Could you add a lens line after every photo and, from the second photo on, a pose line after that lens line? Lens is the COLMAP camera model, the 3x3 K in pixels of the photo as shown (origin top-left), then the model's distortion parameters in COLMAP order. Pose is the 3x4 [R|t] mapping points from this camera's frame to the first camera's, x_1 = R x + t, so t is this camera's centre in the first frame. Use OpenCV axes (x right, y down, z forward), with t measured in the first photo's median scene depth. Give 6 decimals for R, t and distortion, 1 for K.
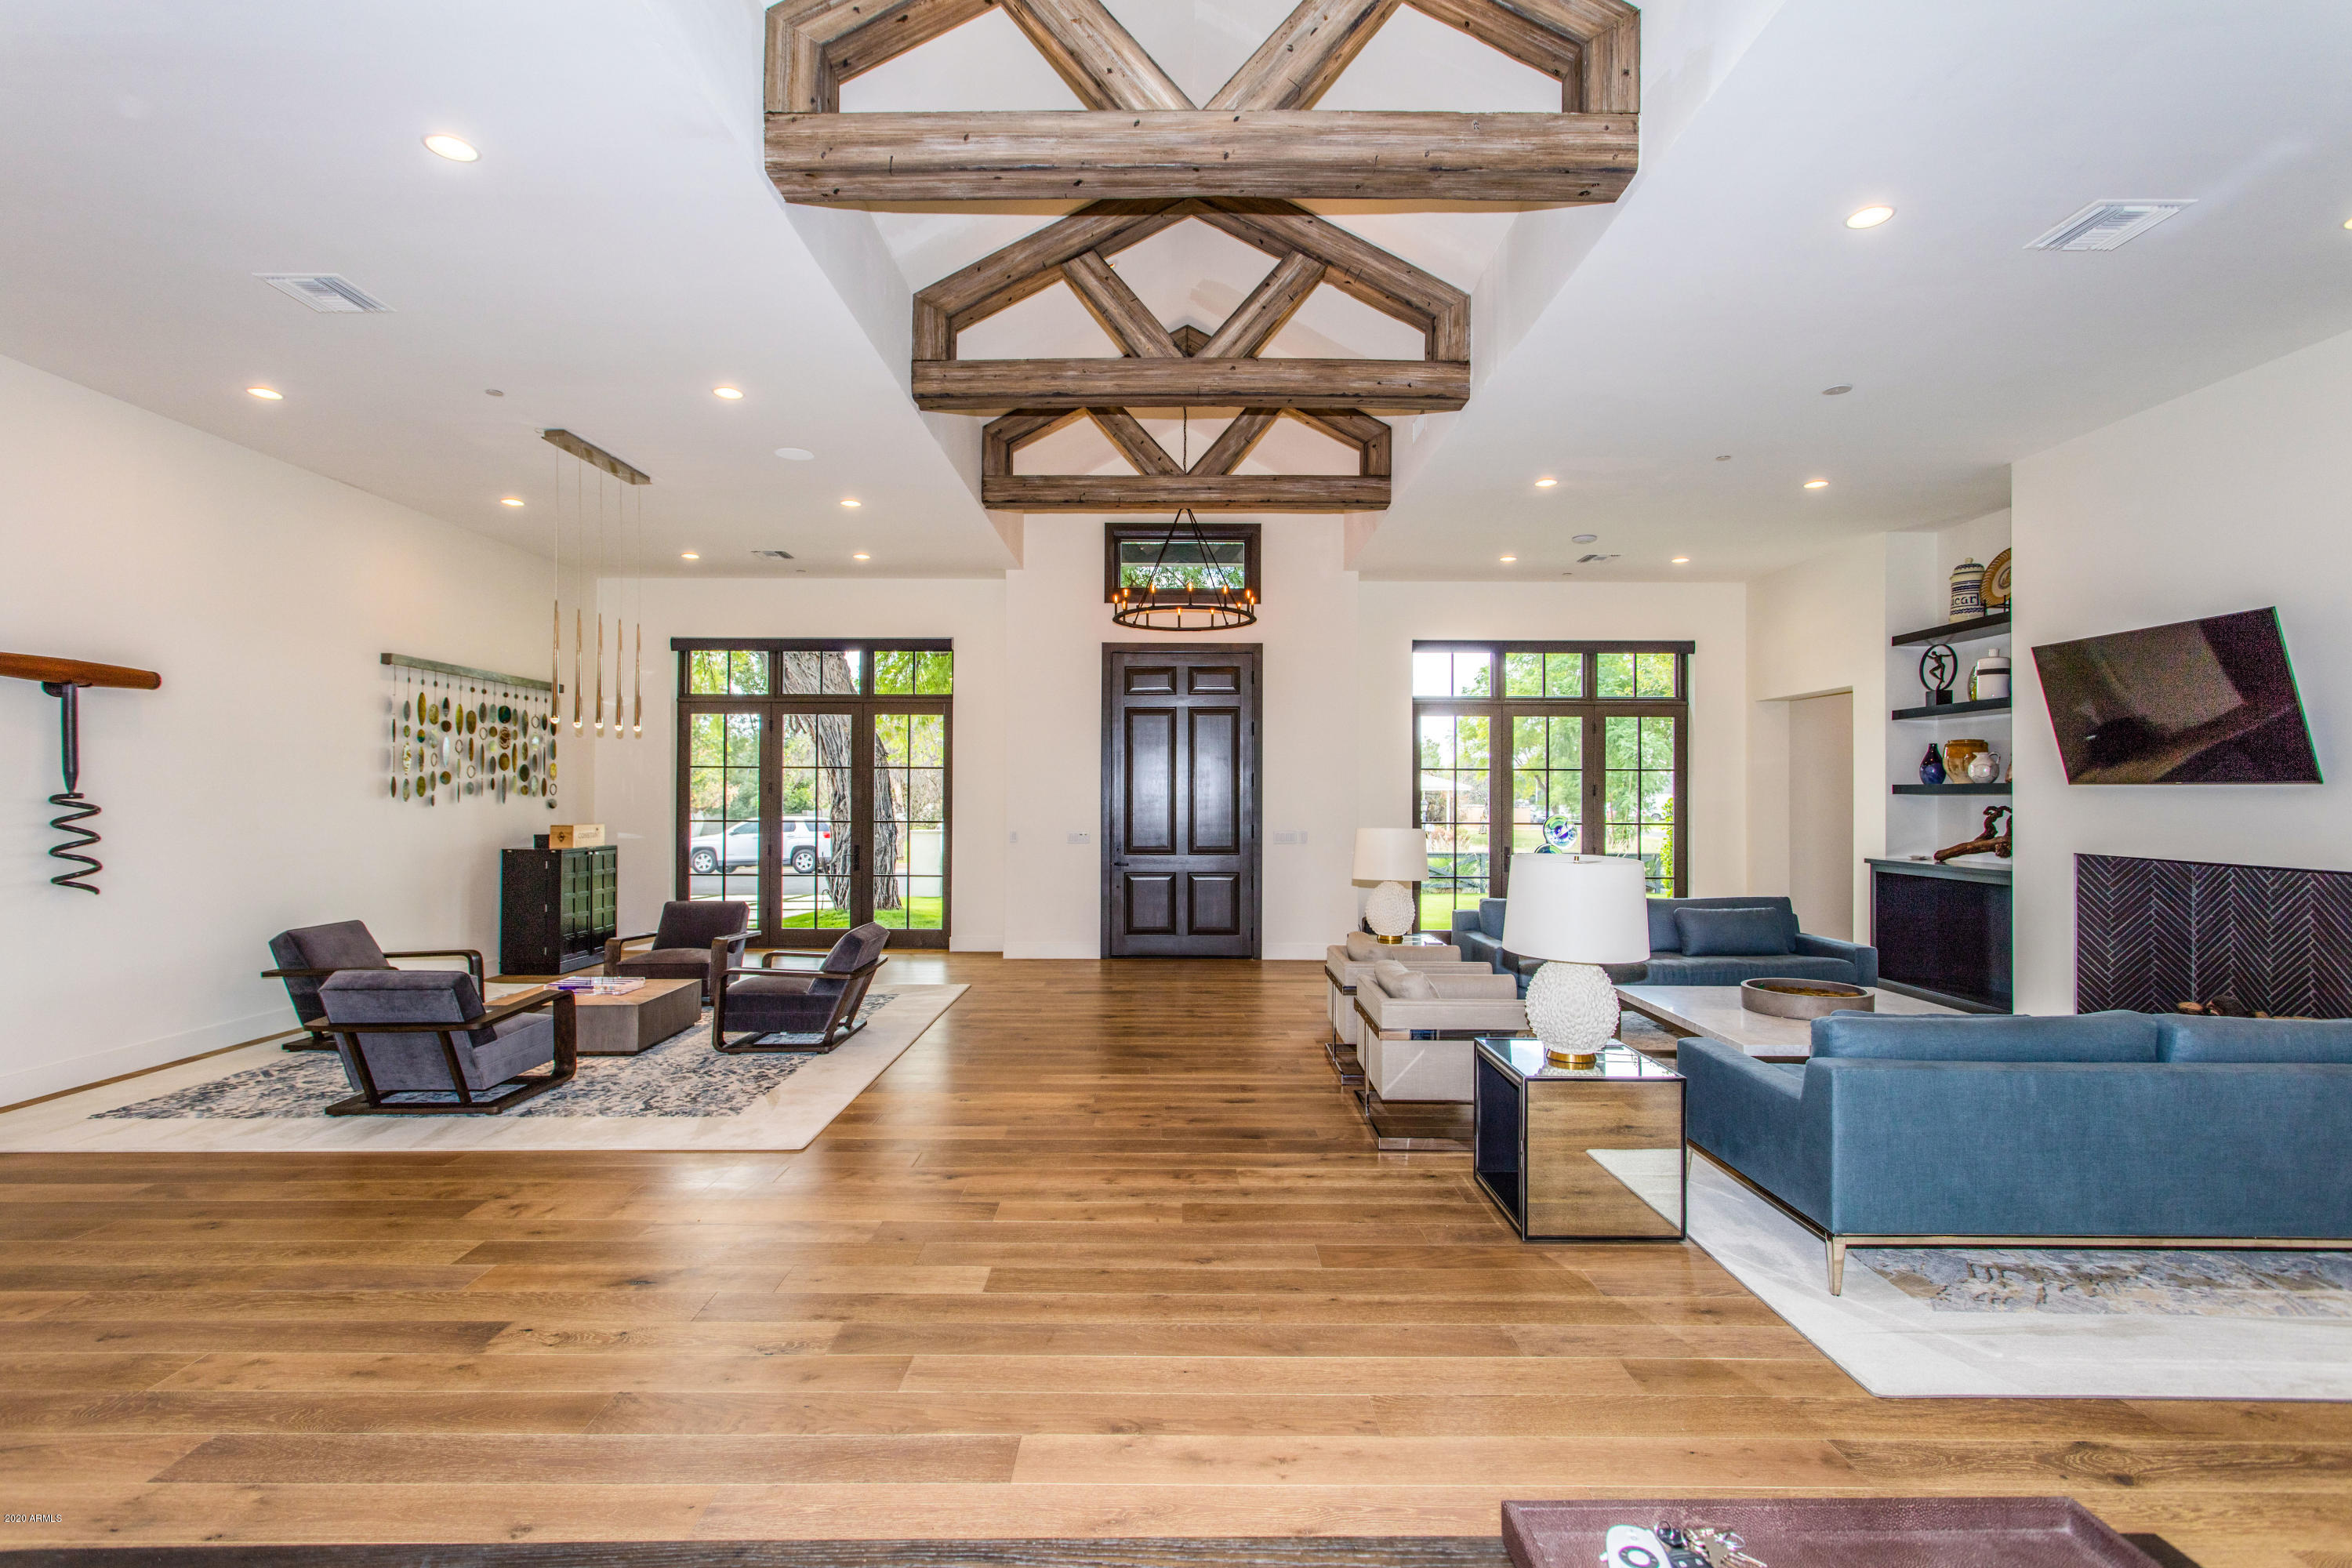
lens RADIAL K [[1131.6, 0, 1193.4], [0, 1131.6, 778.2], [0, 0, 1]] dist [0.011874, -0.002345]
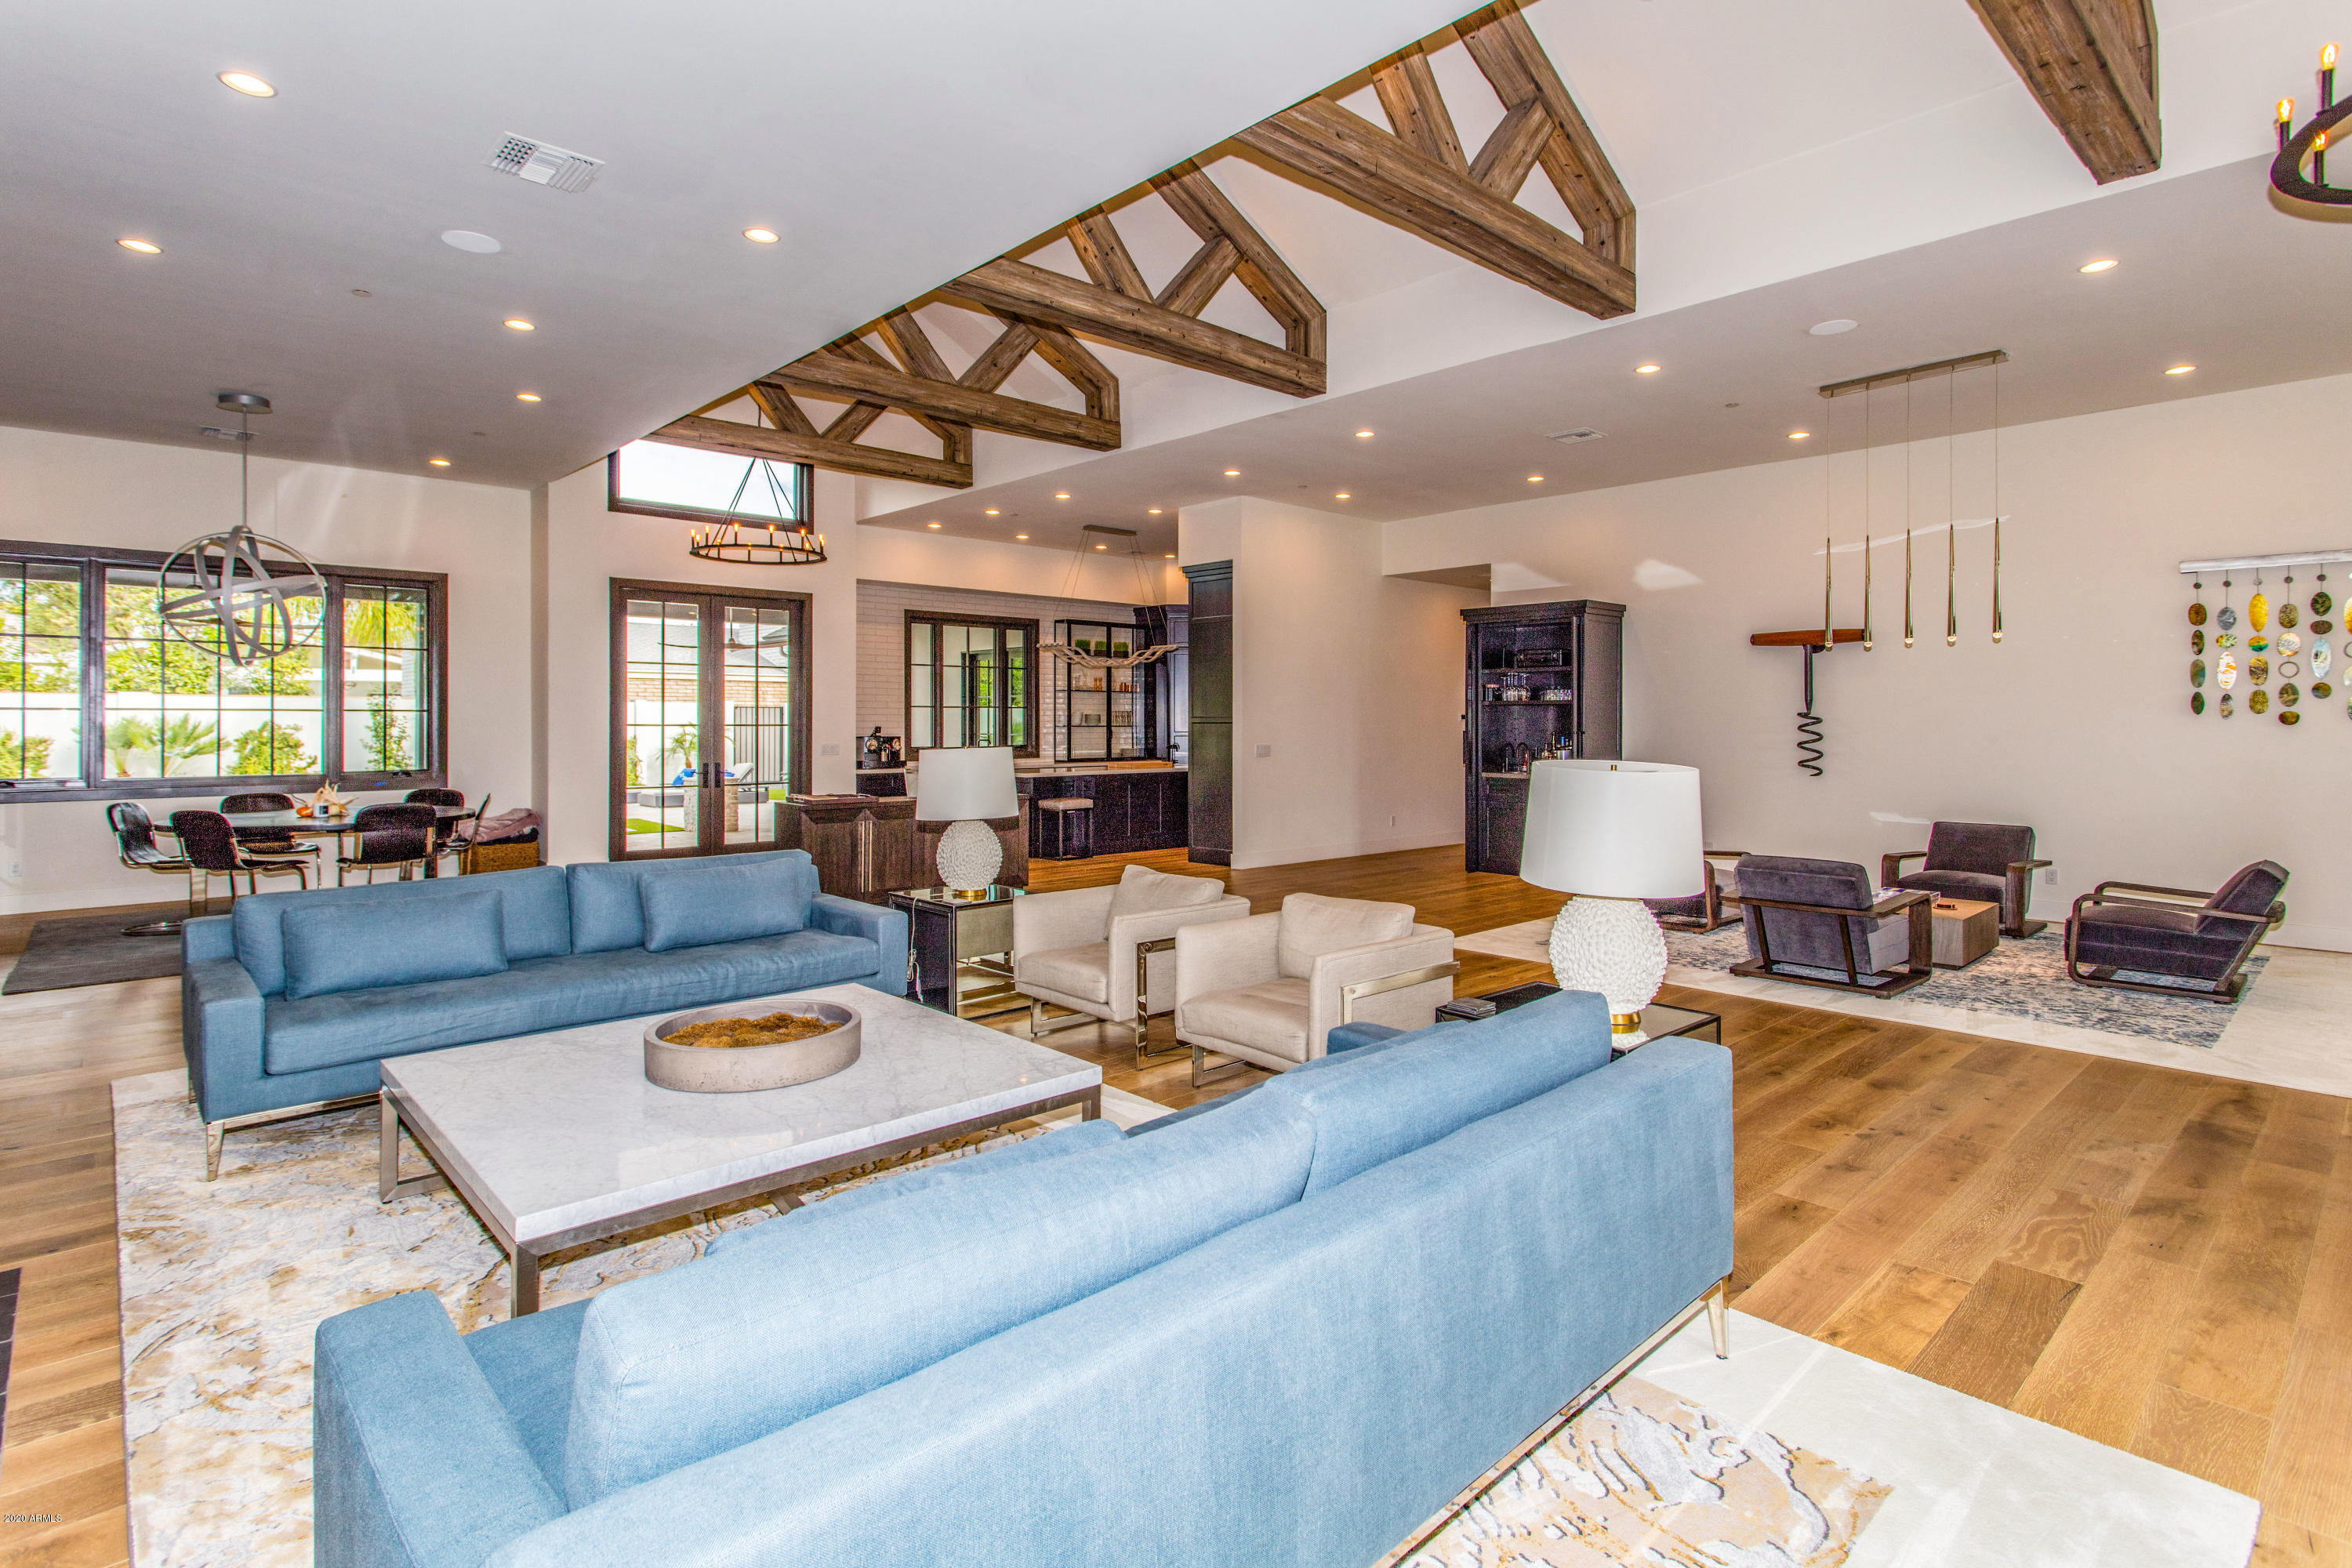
lens RADIAL K [[1131.6, 0, 1225.0], [0, 1131.6, 706.2], [0, 0, 1]] dist [0.011874, -0.002345]
pose [[-0.744233, -0.012484, -0.667804, 0.489166], [0.005901, 0.999663, -0.025264, 0.027595], [0.667894, -0.022743, -0.743909, 1.089717]]
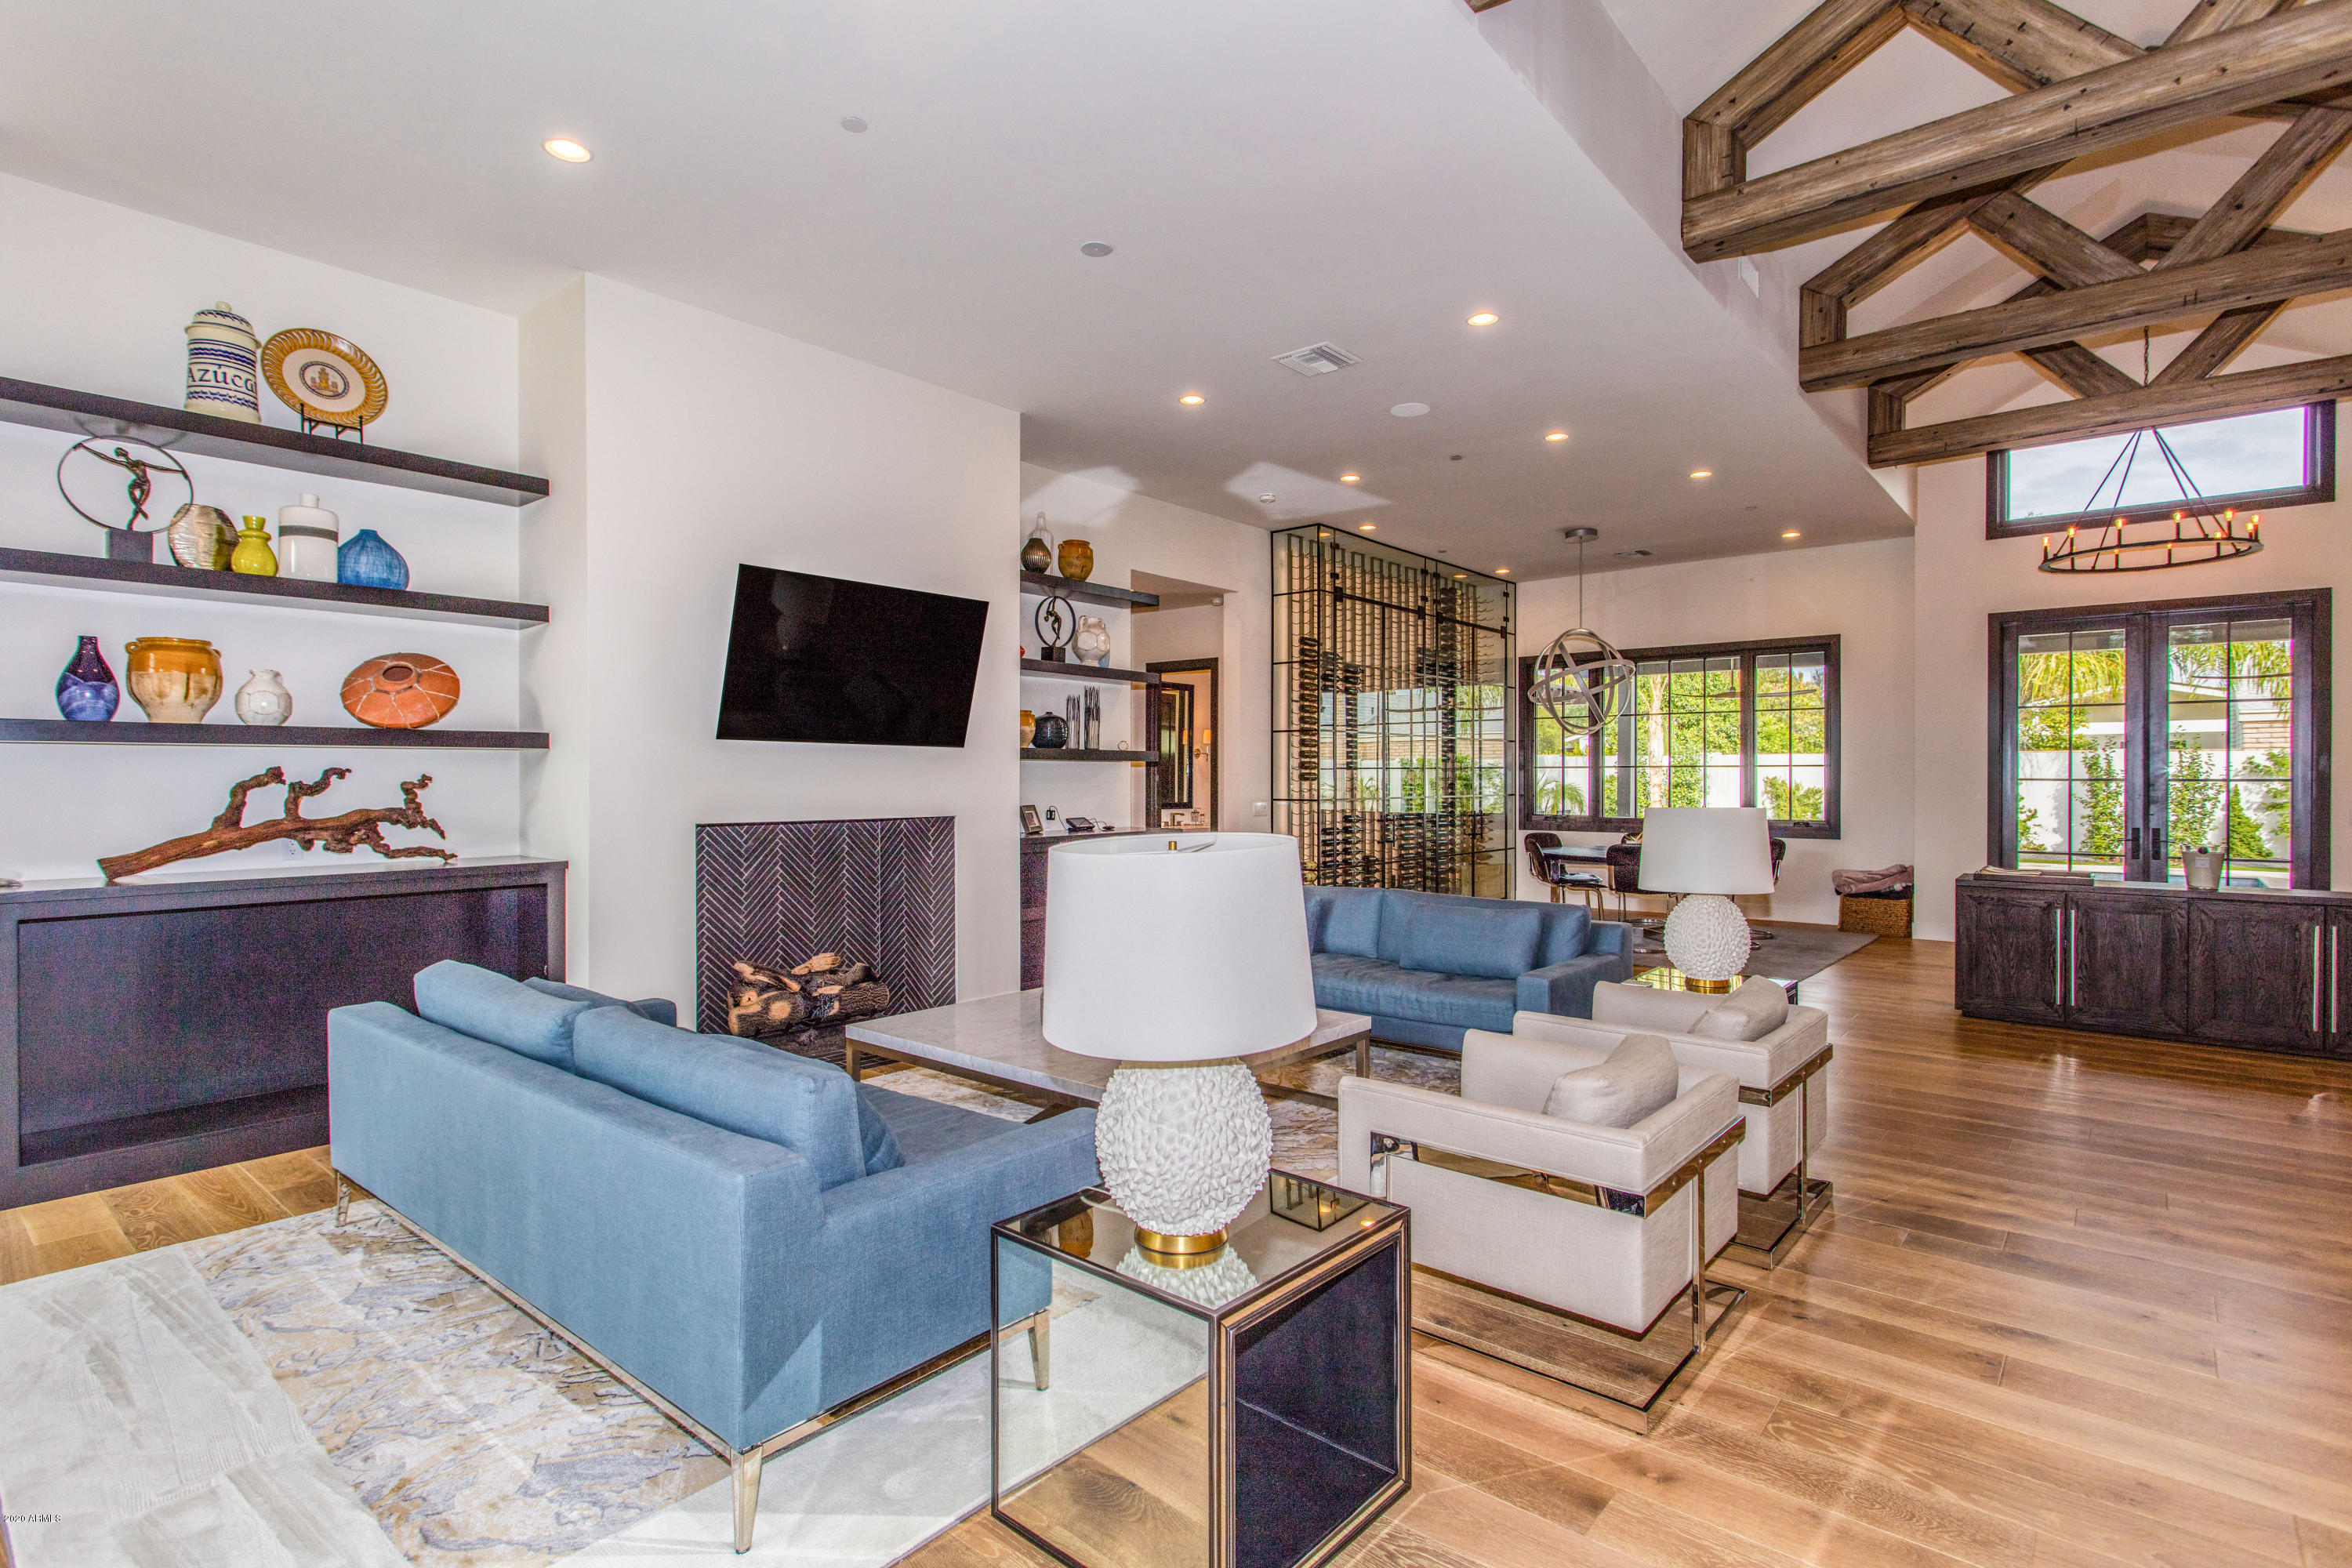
lens RADIAL K [[1131.6, 0, 1178.1], [0, 1131.6, 778.5], [0, 0, 1]] dist [0.011874, -0.002345]
pose [[-0.751294, -0.005336, 0.659946, -0.008568], [-0.011623, 0.999919, -0.005146, 0.026726], [-0.659865, -0.011537, -0.751296, 1.075522]]
